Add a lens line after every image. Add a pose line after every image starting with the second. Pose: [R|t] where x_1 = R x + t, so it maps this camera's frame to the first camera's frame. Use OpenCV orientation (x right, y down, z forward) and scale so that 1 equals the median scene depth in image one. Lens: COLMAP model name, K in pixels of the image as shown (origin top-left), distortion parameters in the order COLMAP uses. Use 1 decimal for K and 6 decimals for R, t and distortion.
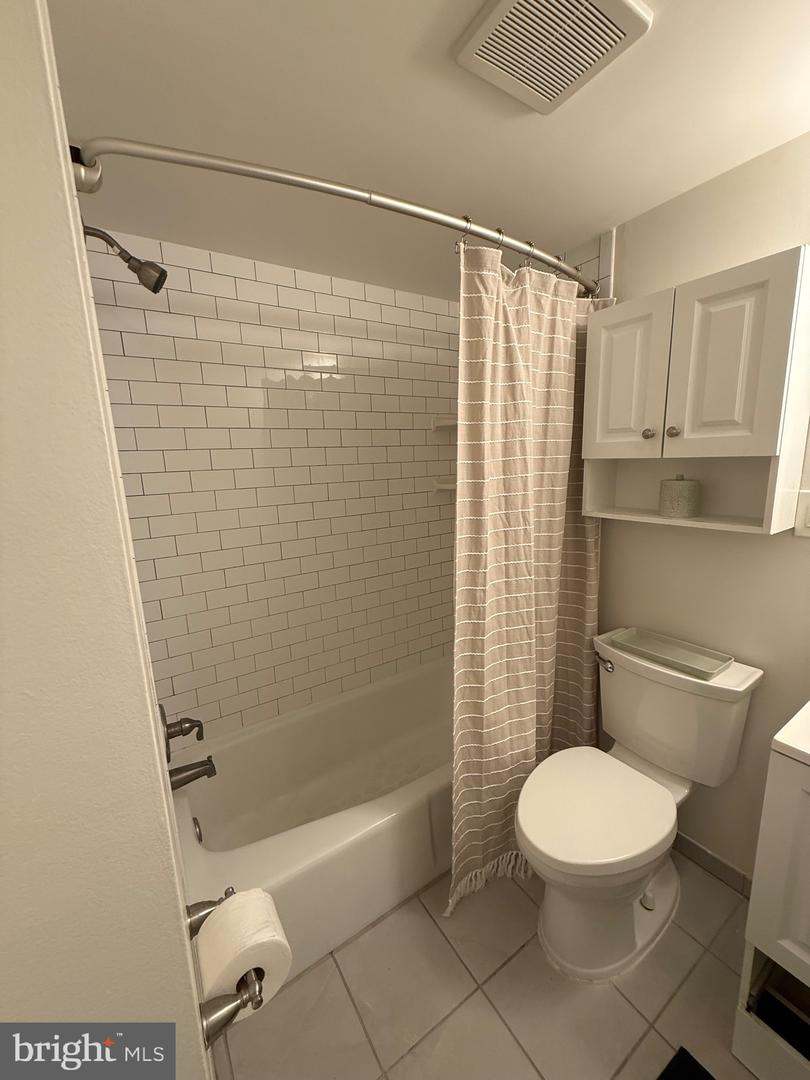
lens RADIAL K [[426.8, 0, 405.5], [0, 426.8, 537.5], [0, 0, 1]] dist [0.001294, 0.000331]
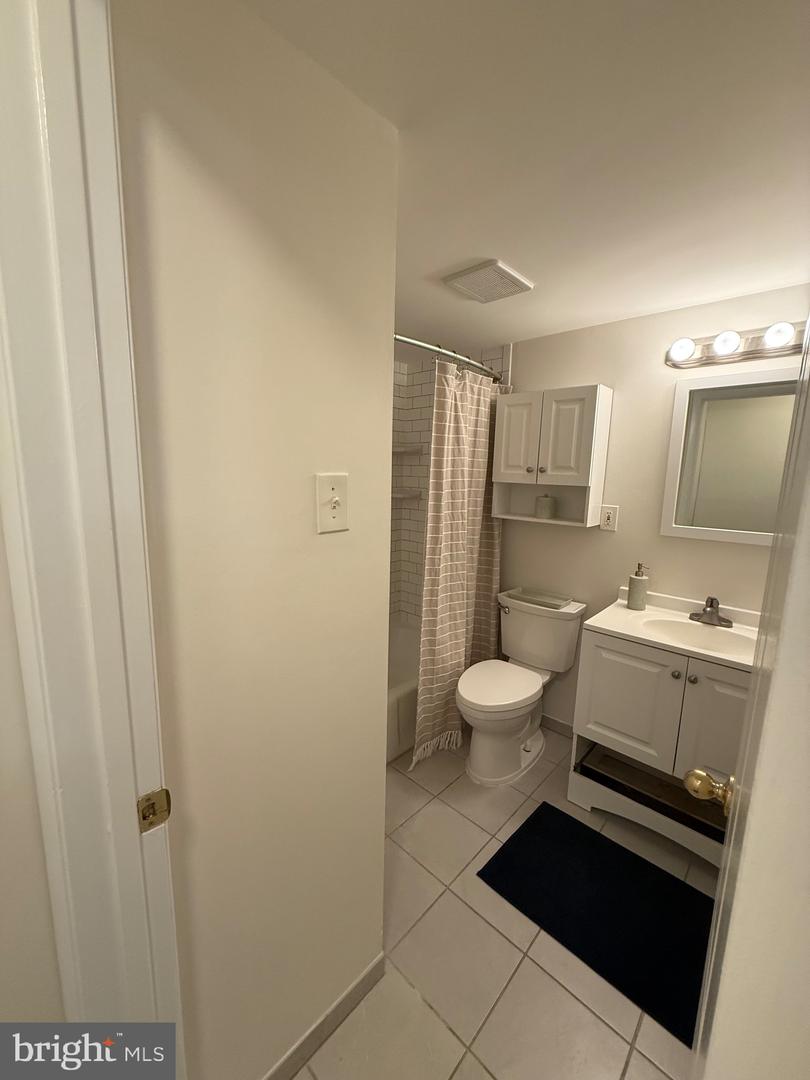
lens RADIAL K [[426.8, 0, 405.5], [0, 426.8, 537.5], [0, 0, 1]] dist [0.001294, 0.000331]
pose [[0.971112, 0.021191, 0.237681, -0.323295], [-0.014641, 0.999464, -0.029288, 0.089247], [-0.238174, 0.024962, 0.970902, -0.549780]]
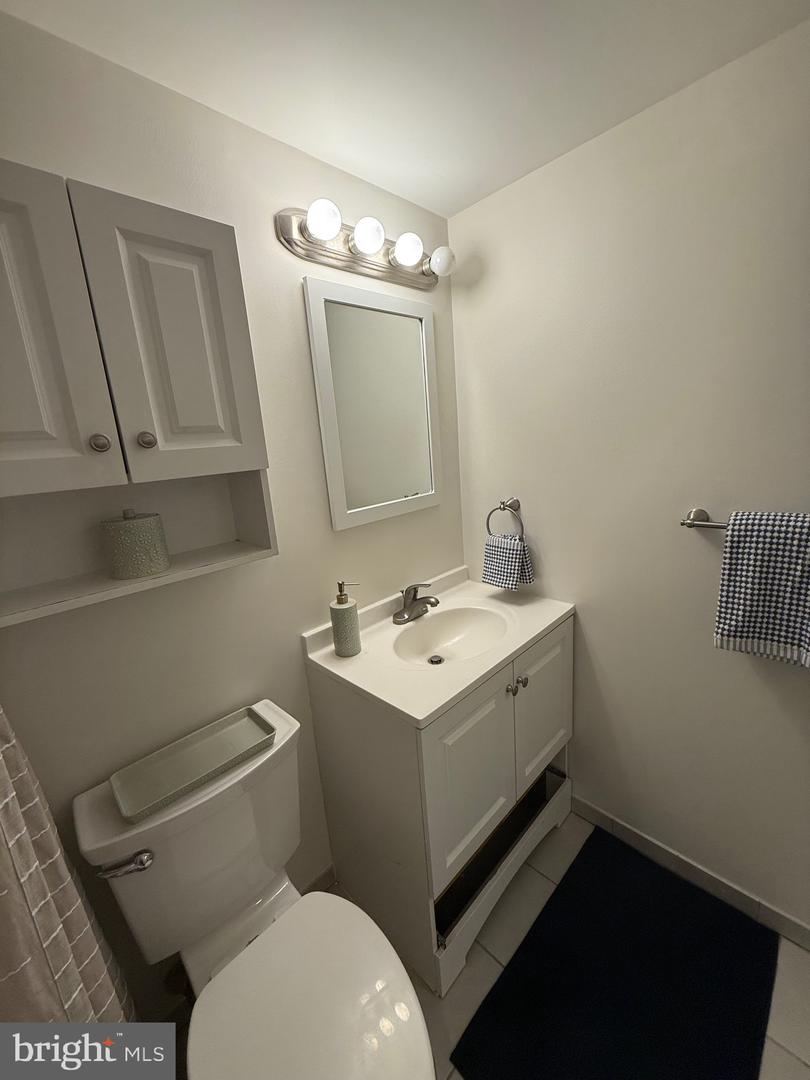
lens RADIAL K [[426.8, 0, 405.5], [0, 426.8, 537.5], [0, 0, 1]] dist [0.001294, 0.000331]
pose [[-0.200263, -0.169609, 0.964949, -0.061137], [0.263475, 0.939296, 0.219781, -0.140227], [-0.943650, 0.298254, -0.143419, 0.717503]]
